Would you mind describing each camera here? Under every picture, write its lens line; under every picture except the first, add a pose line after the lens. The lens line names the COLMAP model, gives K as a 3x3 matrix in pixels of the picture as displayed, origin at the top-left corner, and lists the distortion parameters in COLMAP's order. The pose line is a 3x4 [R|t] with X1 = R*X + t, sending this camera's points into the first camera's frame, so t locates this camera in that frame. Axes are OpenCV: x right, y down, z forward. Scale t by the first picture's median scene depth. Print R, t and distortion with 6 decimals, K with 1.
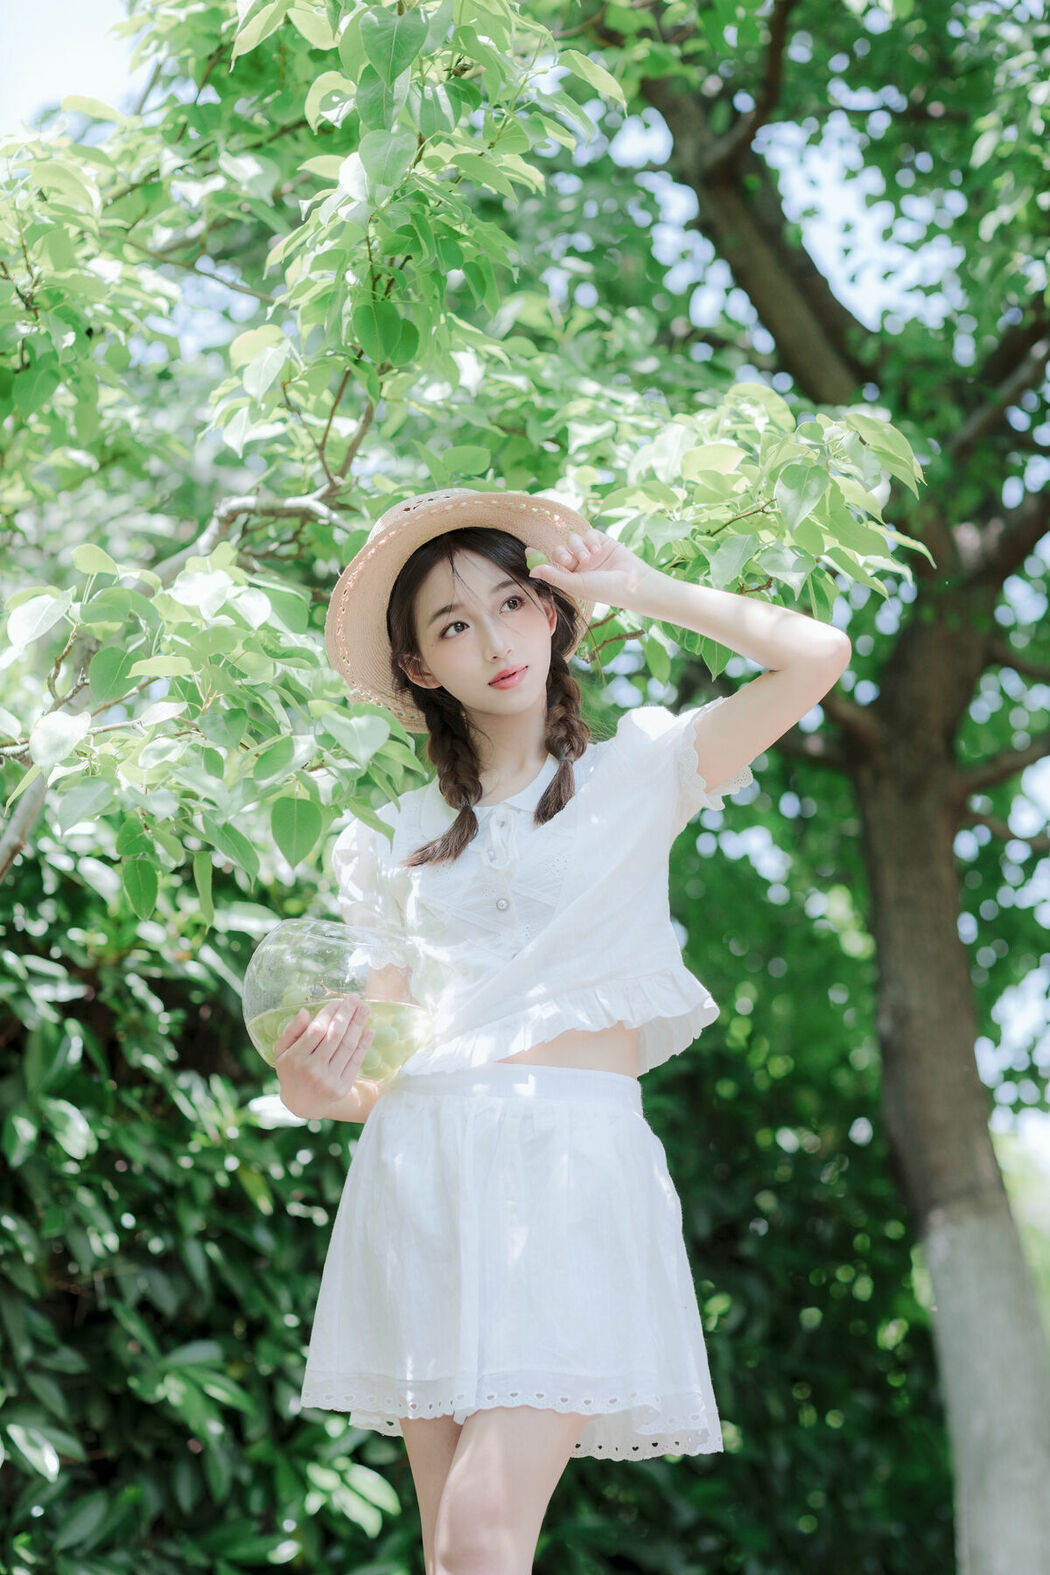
lens RADIAL K [[3770.2, 0, 525.0], [0, 3770.2, 787.5], [0, 0, 1]] dist [-0.063580, 0.302580]
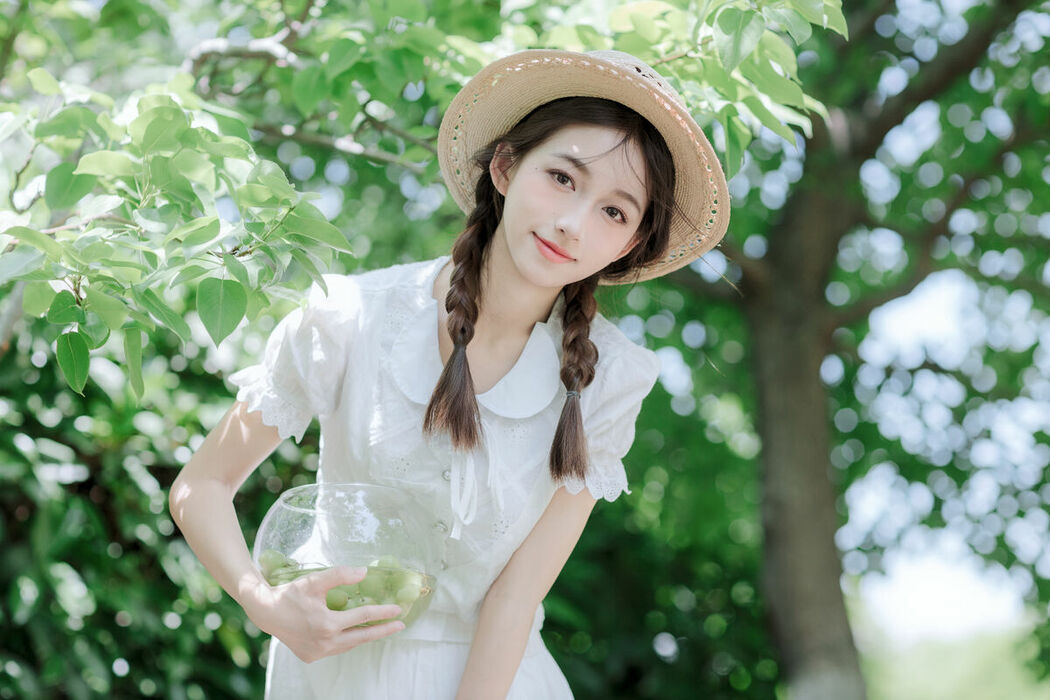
lens RADIAL K [[2513.5, 0, 525.0], [0, 2513.5, 350.0], [0, 0, 1]] dist [-0.063580, 0.302580]
pose [[0.999625, 0.027287, 0.002391, 0.016095], [-0.027310, 0.999574, 0.010327, 0.004073], [-0.002108, -0.010389, 0.999944, 0.217737]]
